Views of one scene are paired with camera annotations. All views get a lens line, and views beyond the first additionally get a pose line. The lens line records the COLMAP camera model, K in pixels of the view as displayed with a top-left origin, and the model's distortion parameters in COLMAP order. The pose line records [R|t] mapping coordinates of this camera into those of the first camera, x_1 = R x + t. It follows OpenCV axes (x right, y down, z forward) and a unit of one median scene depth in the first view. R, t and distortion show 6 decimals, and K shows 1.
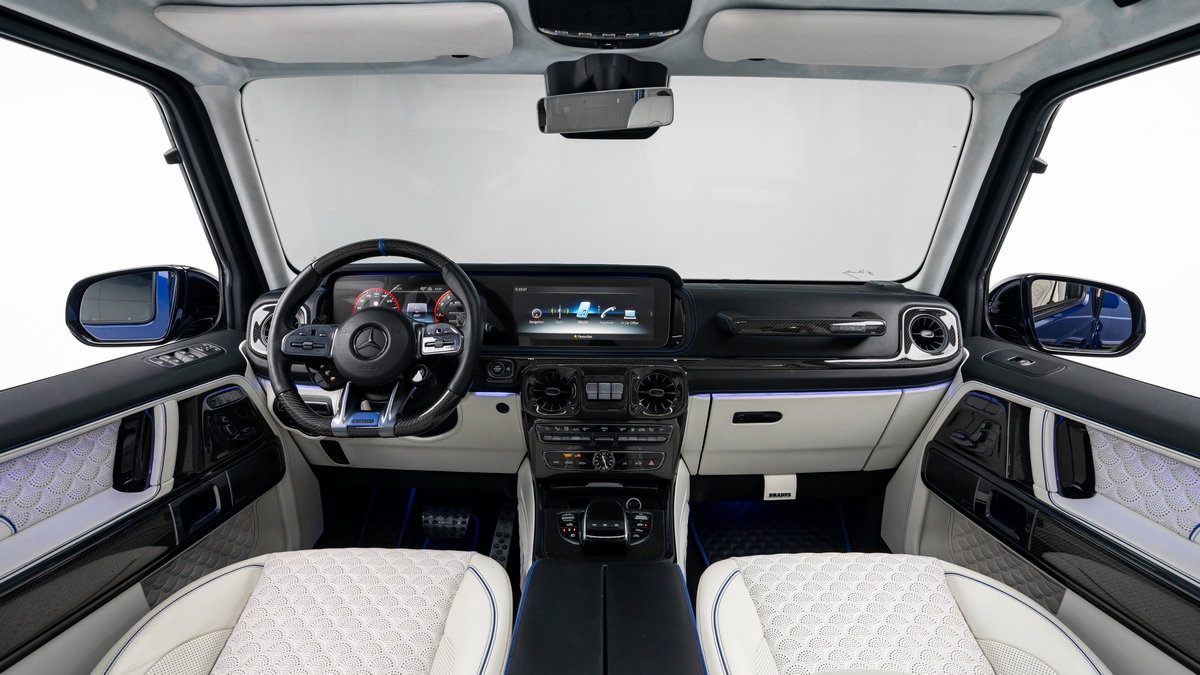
lens RADIAL K [[556.8, 0, 600.0], [0, 556.8, 337.5], [0, 0, 1]] dist [-0.066592, 0.024246]
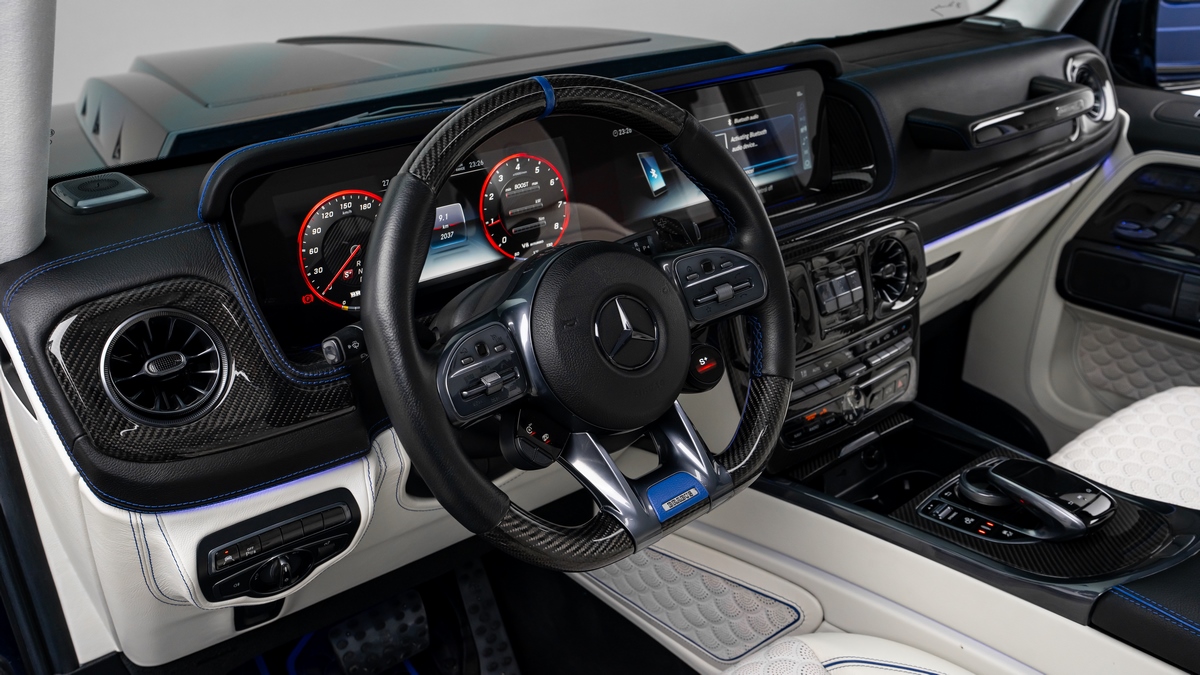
lens RADIAL K [[1016.4, 0, 600.0], [0, 1016.4, 337.5], [0, 0, 1]] dist [0.034354, 0.001547]
pose [[0.768599, -0.289396, 0.570530, -0.737346], [0.135215, 0.945170, 0.297272, -0.189507], [-0.625278, -0.151338, 0.765588, 0.323384]]
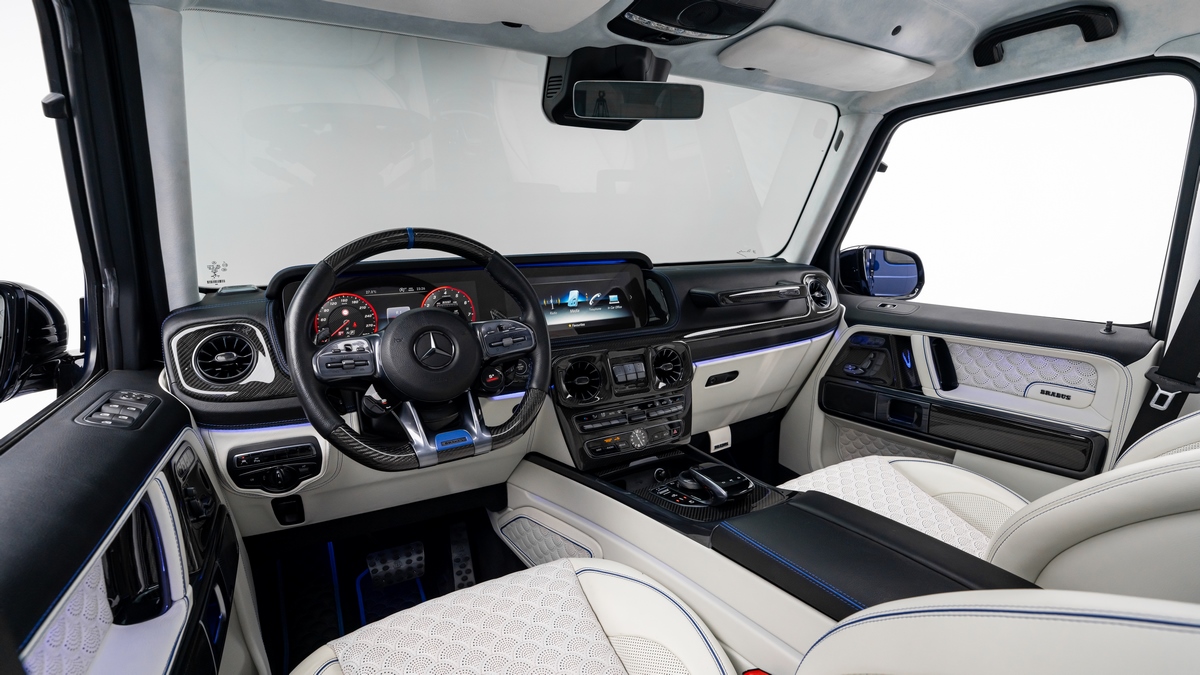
lens RADIAL K [[556.8, 0, 600.0], [0, 556.8, 337.5], [0, 0, 1]] dist [-0.066592, 0.024246]
pose [[0.862680, -0.117097, 0.492007, -0.503535], [0.119969, 0.992441, 0.025848, -0.000646], [-0.491315, 0.036727, 0.870207, 0.116576]]
